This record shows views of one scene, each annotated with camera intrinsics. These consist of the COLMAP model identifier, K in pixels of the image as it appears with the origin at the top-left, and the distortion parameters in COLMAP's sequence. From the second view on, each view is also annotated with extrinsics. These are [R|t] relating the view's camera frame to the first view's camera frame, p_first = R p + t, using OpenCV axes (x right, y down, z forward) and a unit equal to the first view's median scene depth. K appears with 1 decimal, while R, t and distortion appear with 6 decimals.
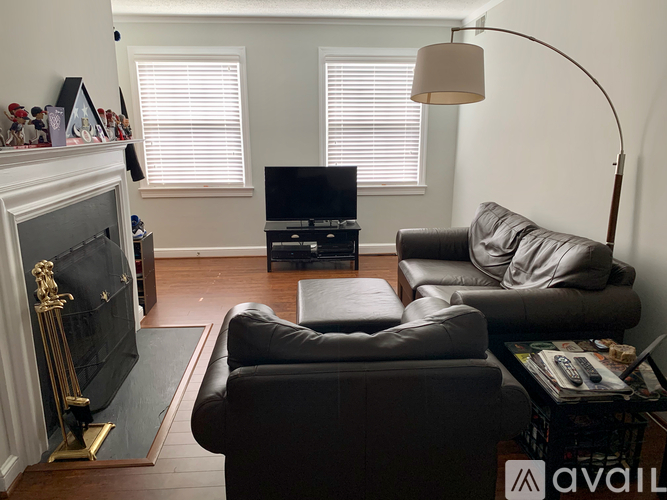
lens RADIAL K [[505.4, 0, 333.5], [0, 505.4, 250.0], [0, 0, 1]] dist [0.114478, -0.258407]
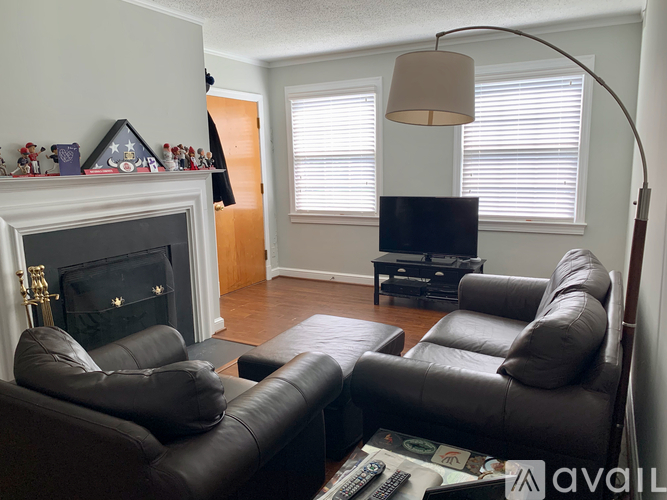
lens RADIAL K [[505.4, 0, 333.5], [0, 505.4, 250.0], [0, 0, 1]] dist [0.114478, -0.258407]
pose [[0.843427, 0.077578, -0.531612, 0.306400], [-0.106359, 0.994046, -0.023683, -0.027964], [0.526610, 0.076517, 0.846657, 0.133871]]
